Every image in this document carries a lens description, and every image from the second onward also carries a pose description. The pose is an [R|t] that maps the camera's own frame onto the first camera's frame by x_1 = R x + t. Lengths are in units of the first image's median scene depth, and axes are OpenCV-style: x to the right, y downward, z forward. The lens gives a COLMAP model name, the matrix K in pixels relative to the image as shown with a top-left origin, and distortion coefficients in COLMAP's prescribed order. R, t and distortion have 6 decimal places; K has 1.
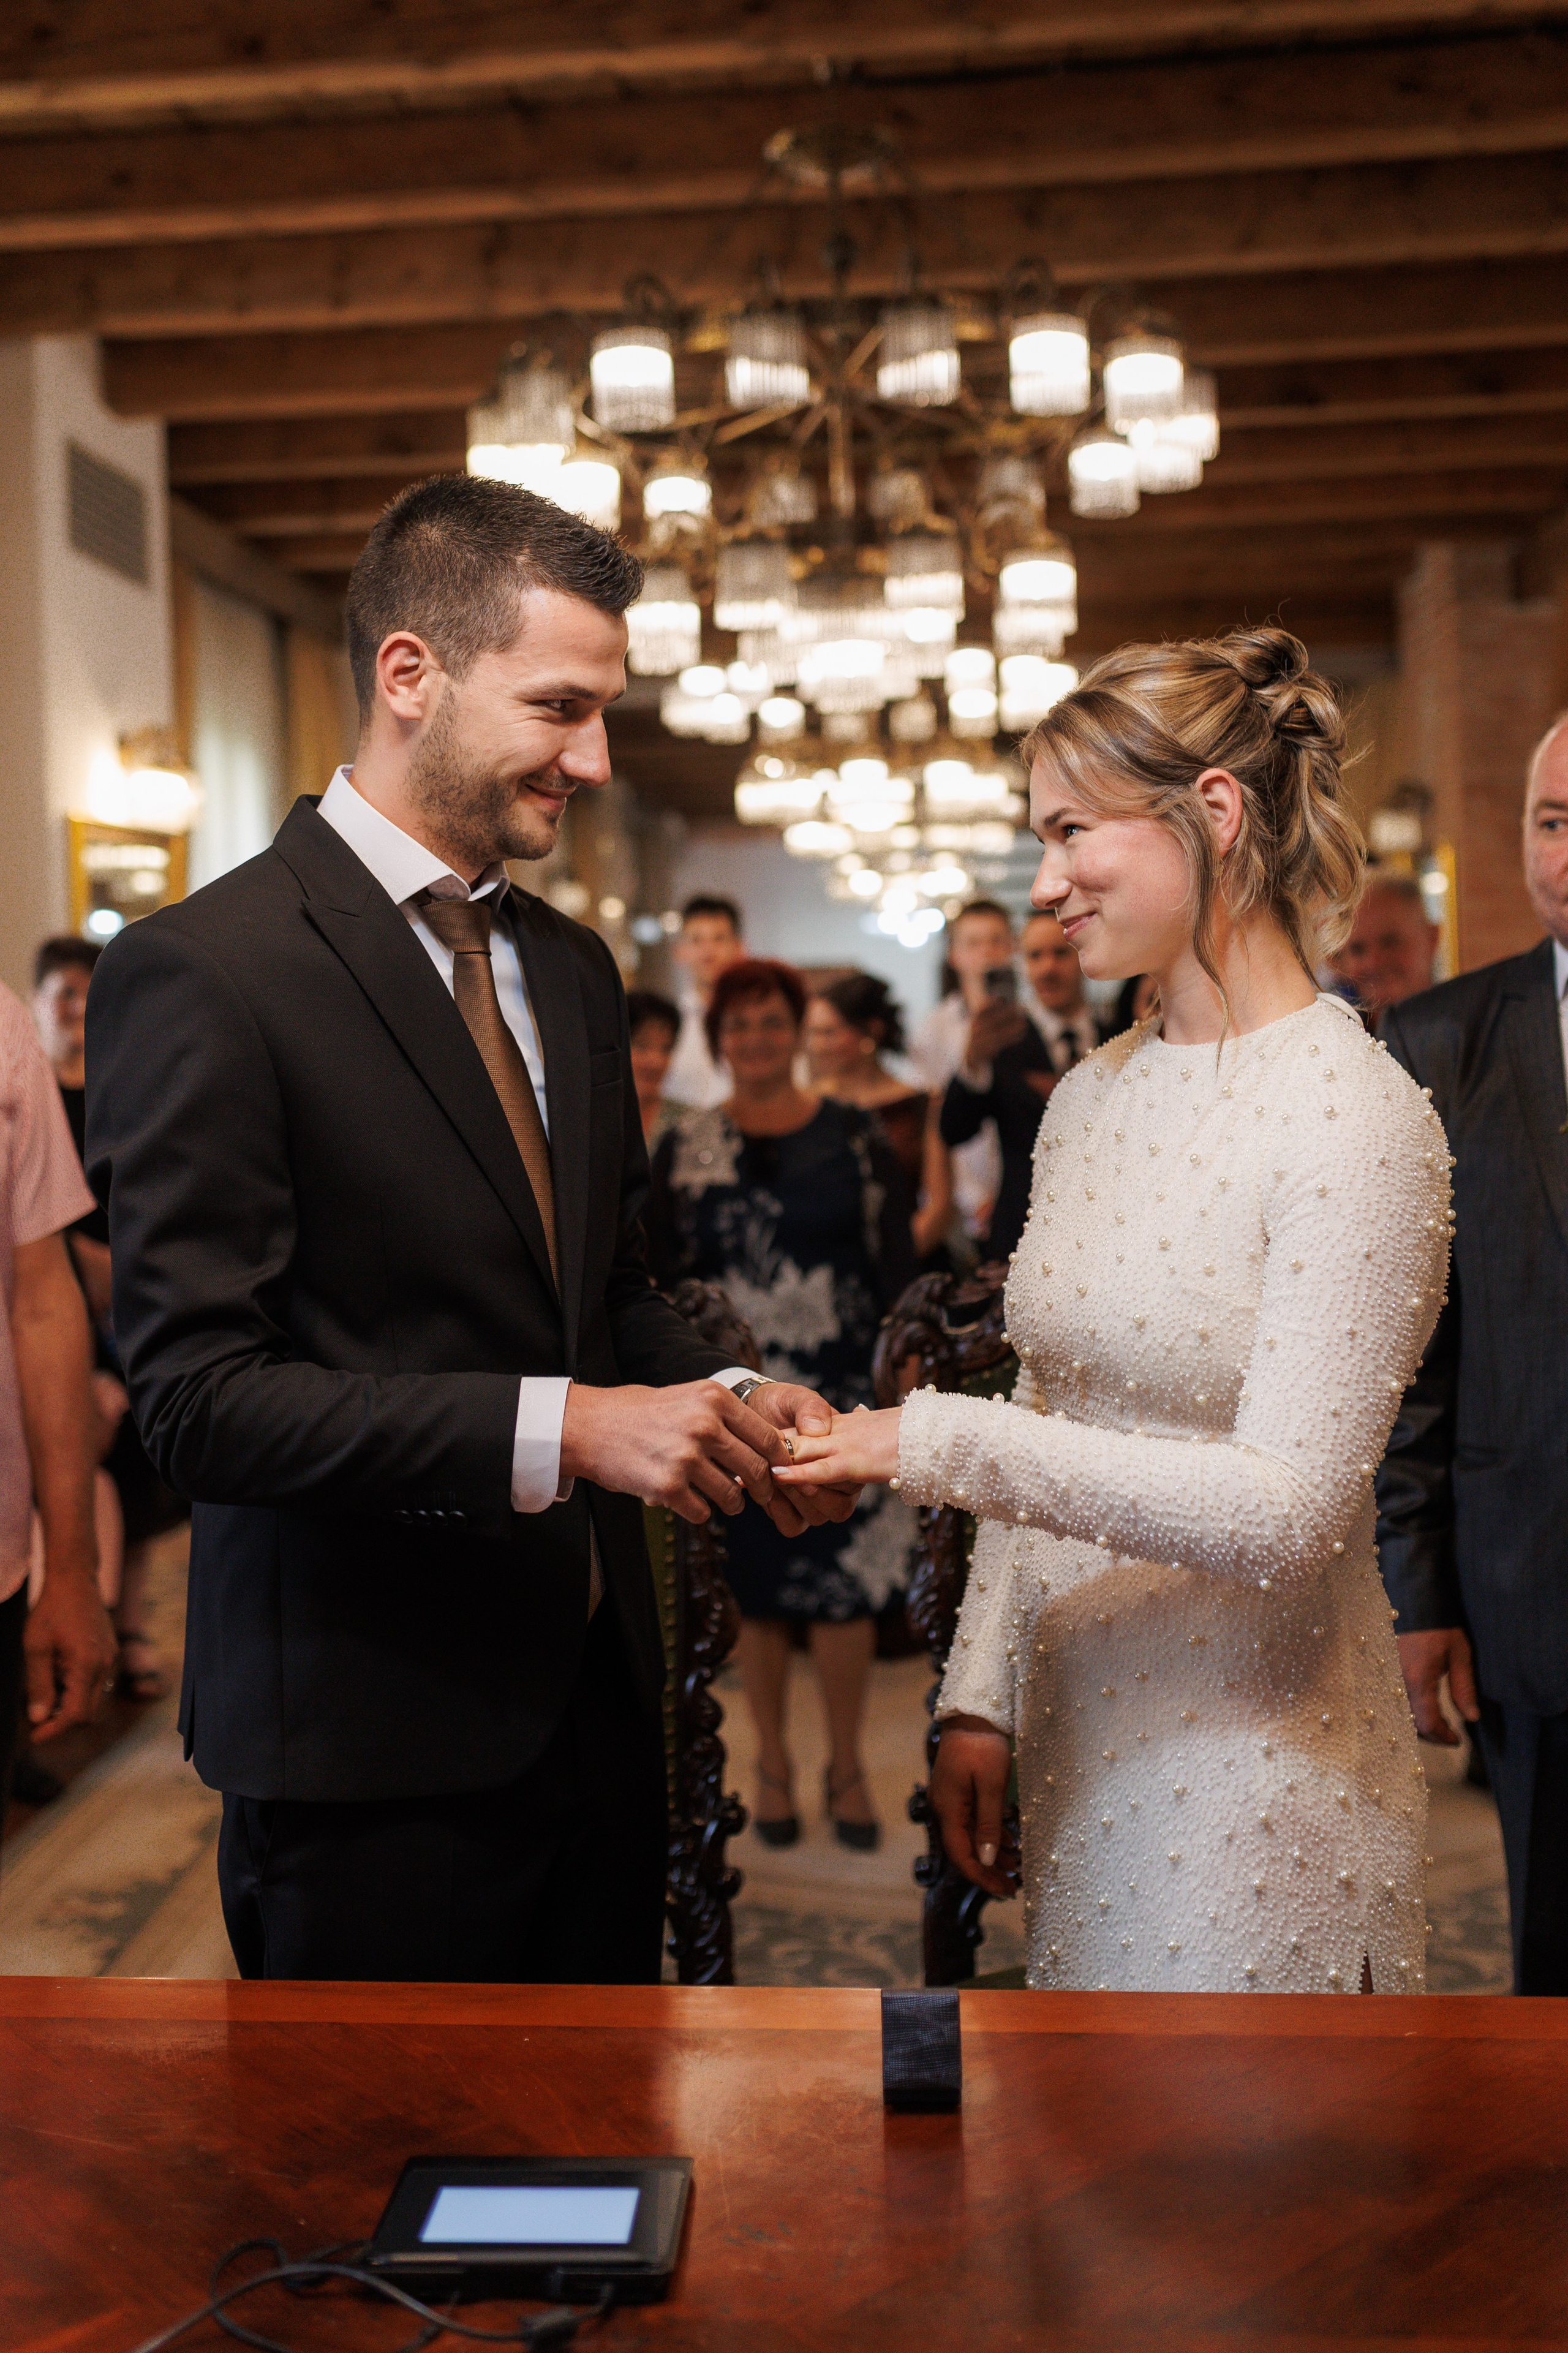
lens RADIAL K [[2546.5, 0, 729.1], [0, 2546.5, 1016.4], [0, 0, 1]] dist [-0.008220, 0.000000]
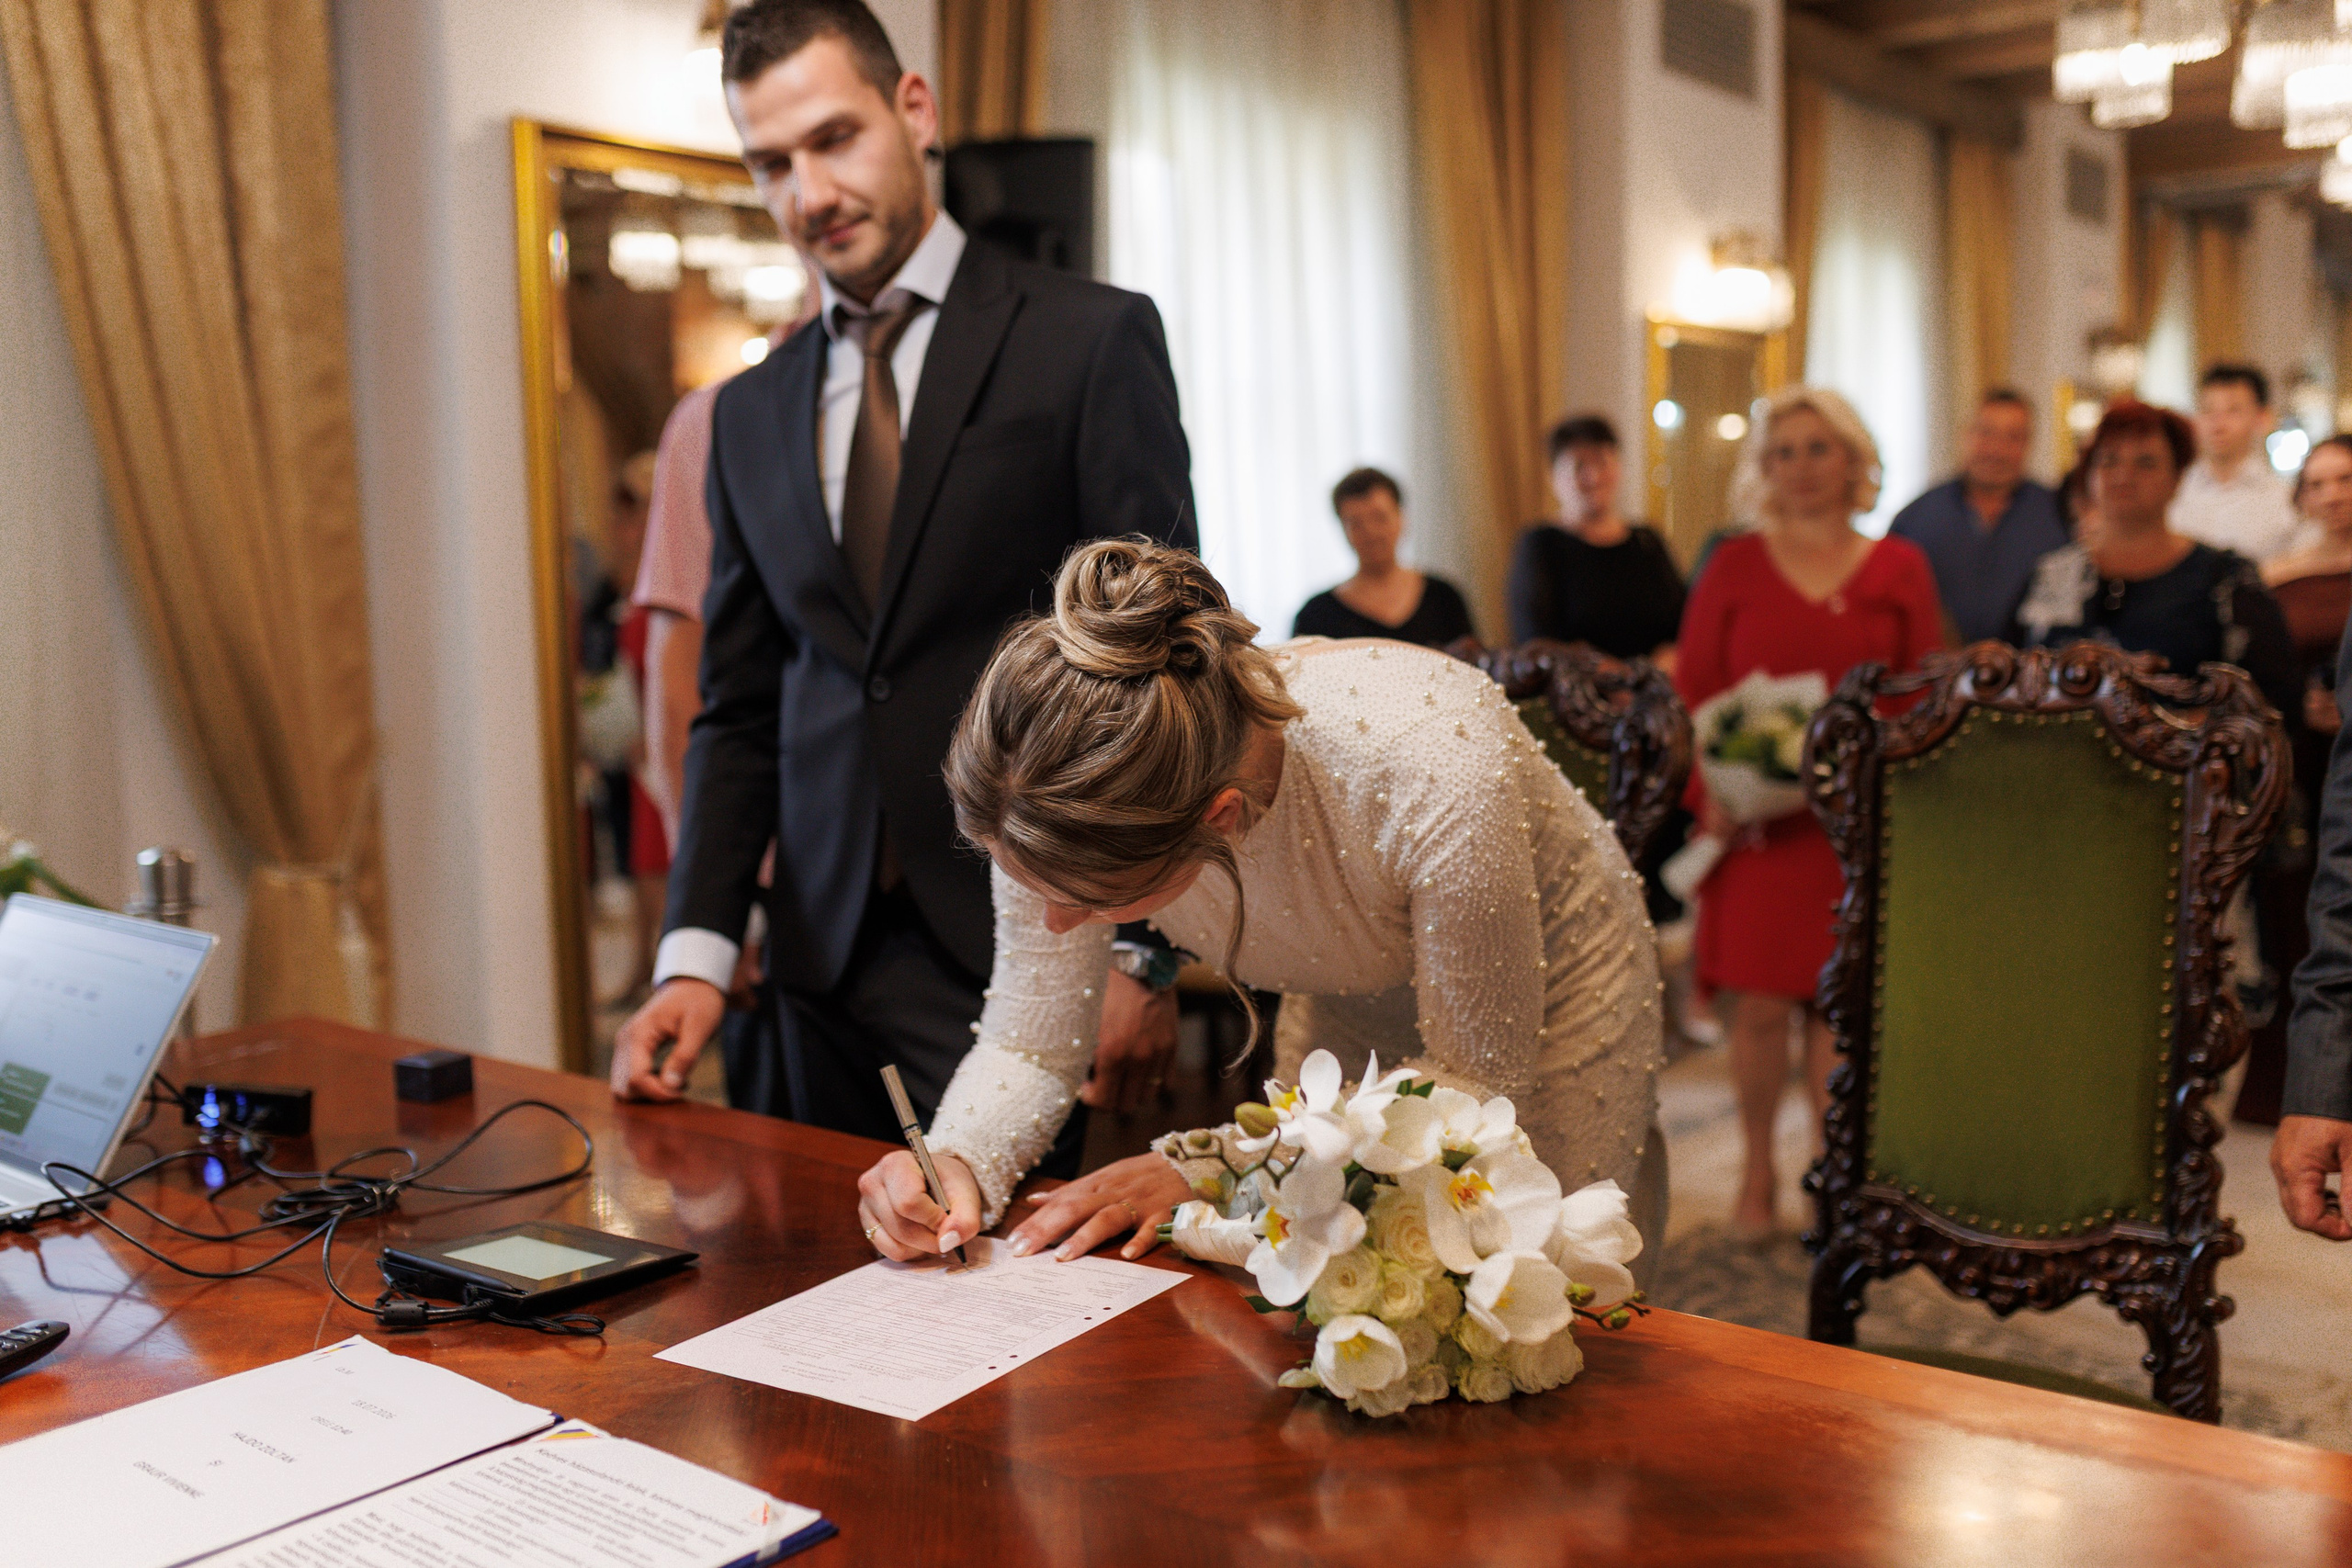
lens RADIAL K [[2258.9, 0, 1141.7], [0, 2258.9, 729.4], [0, 0, 1]] dist [-0.005399, 0.000000]
pose [[0.830607, 0.054623, -0.554173, 0.147754], [-0.007125, 0.996138, 0.087507, 0.024089], [0.556813, -0.068736, 0.827789, 0.050877]]
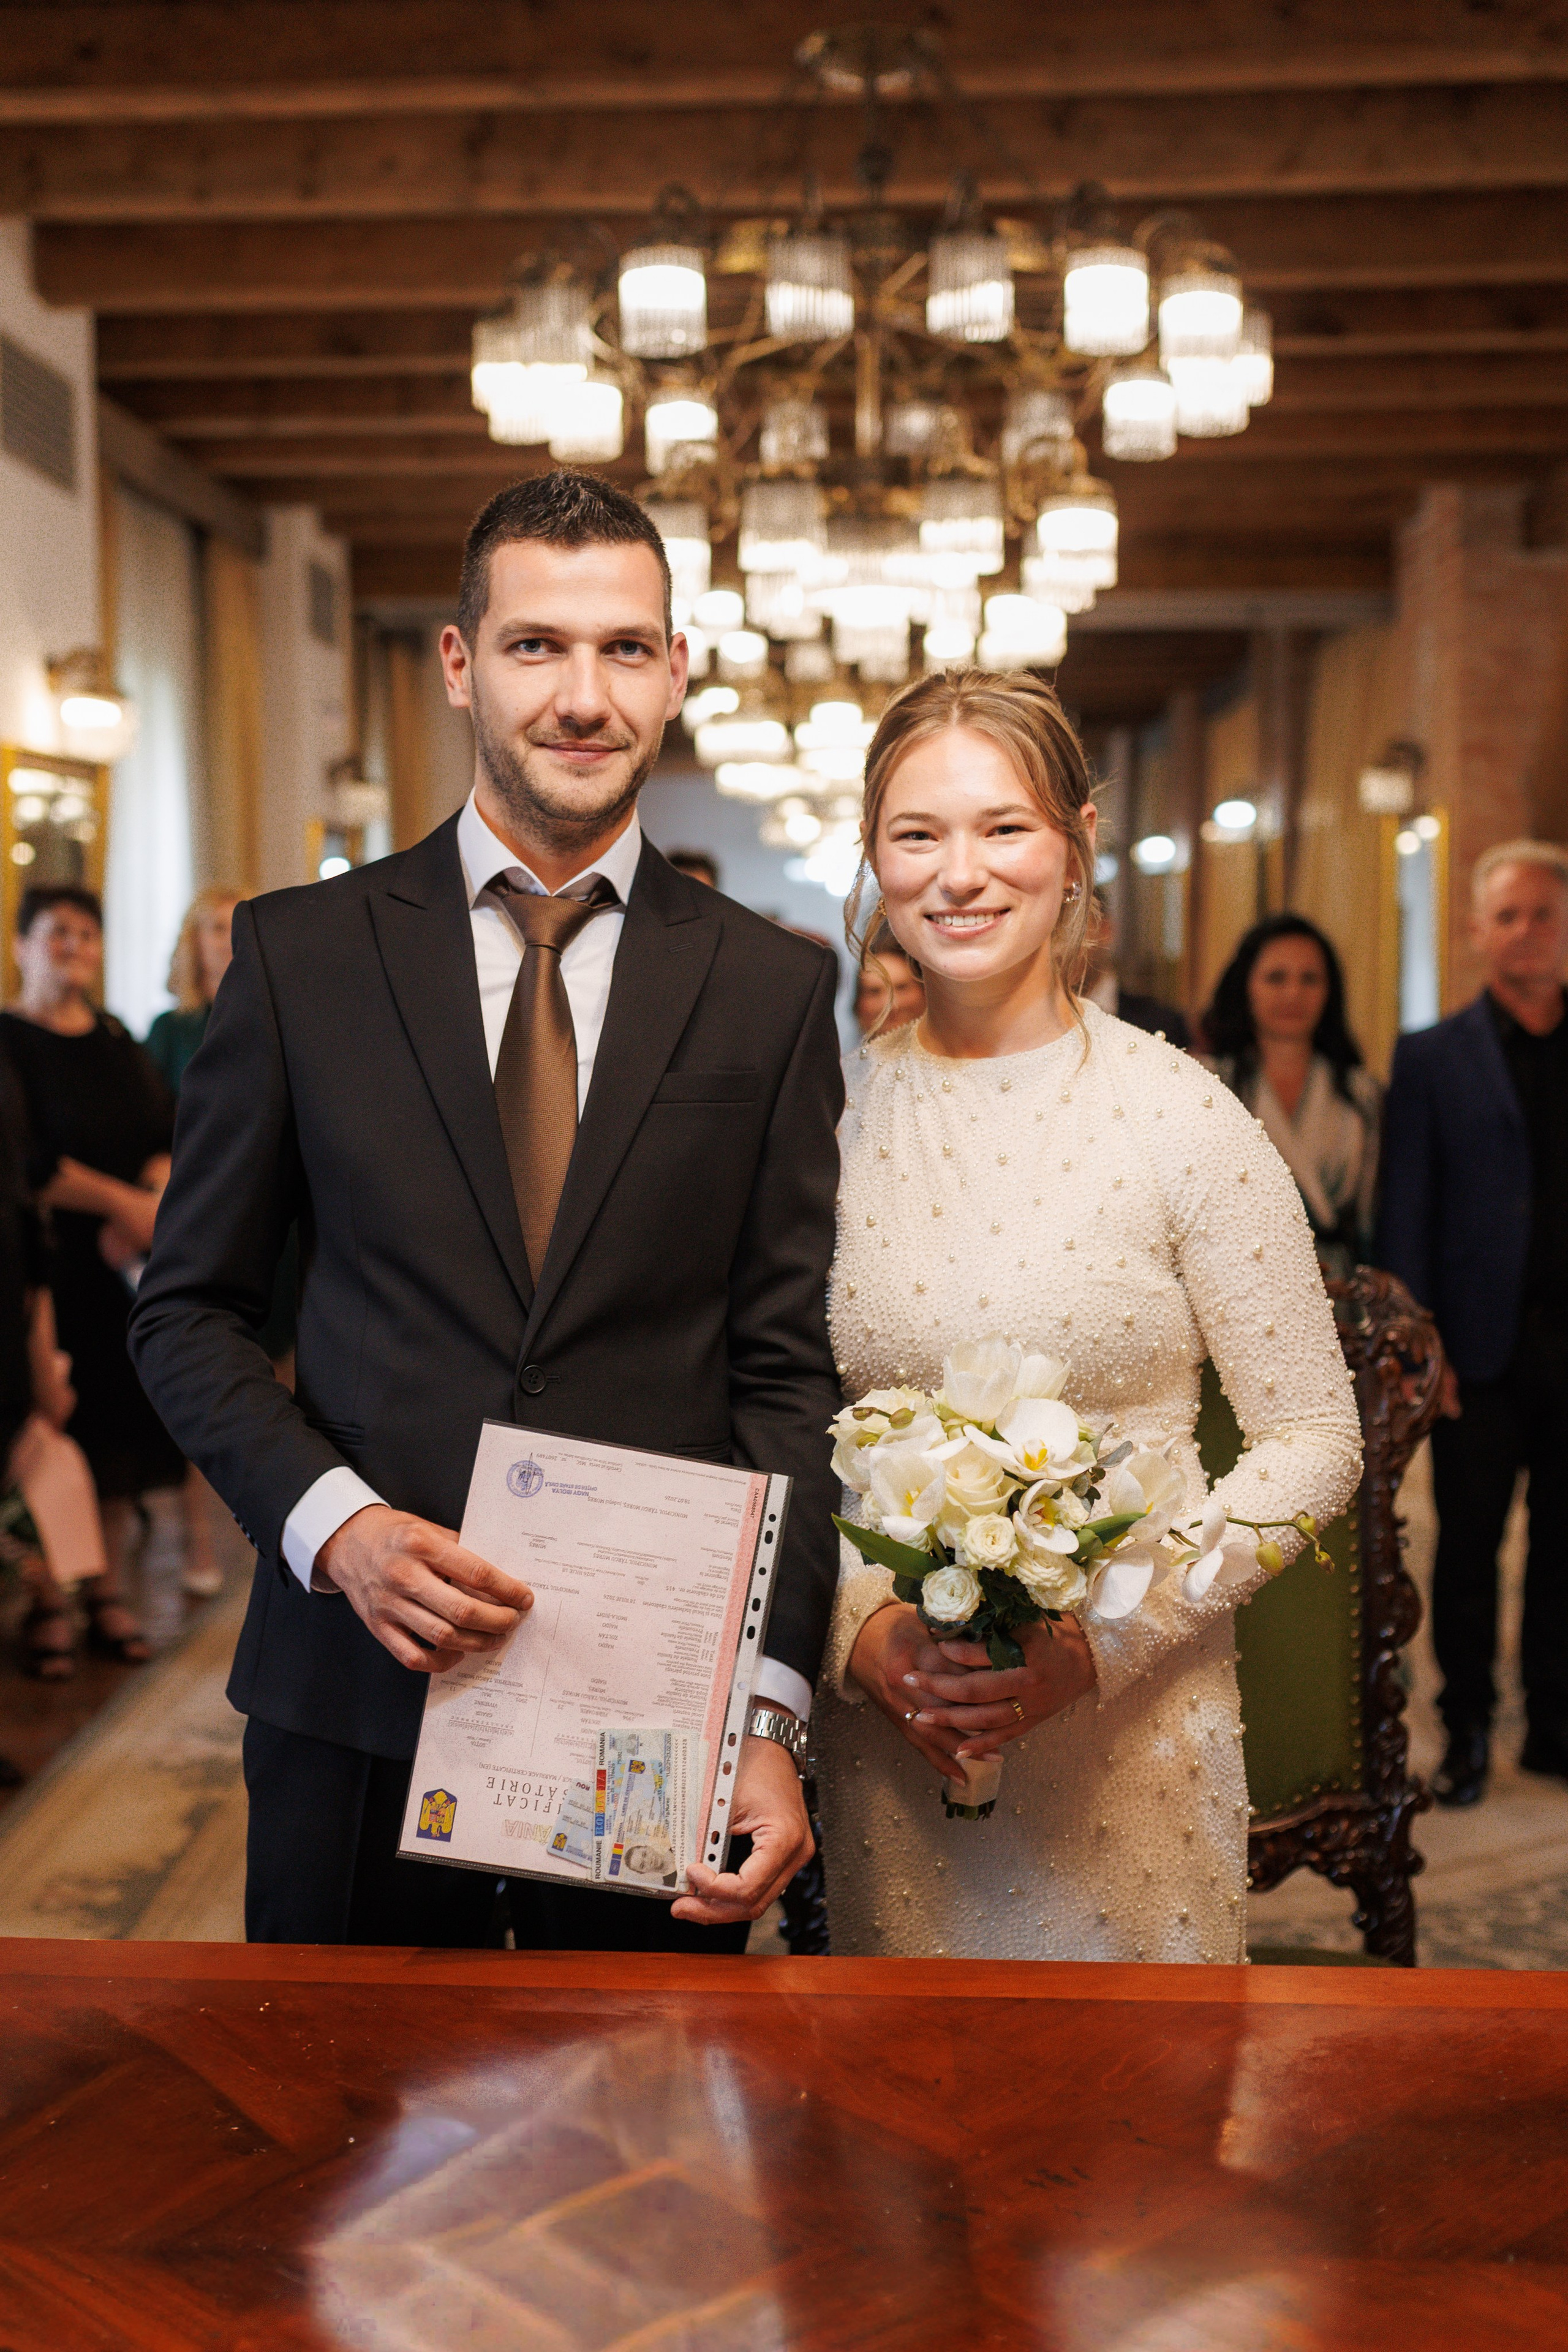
lens RADIAL K [[2755.4, 0, 727.6], [0, 2755.4, 1136.8], [0, 0, 1]] dist [-0.005174, 0.000000]
pose [[0.998955, 0.021403, 0.040384, -0.040138], [-0.023880, 0.997797, 0.061893, -0.005428], [-0.038970, -0.062792, 0.997266, -0.026228]]
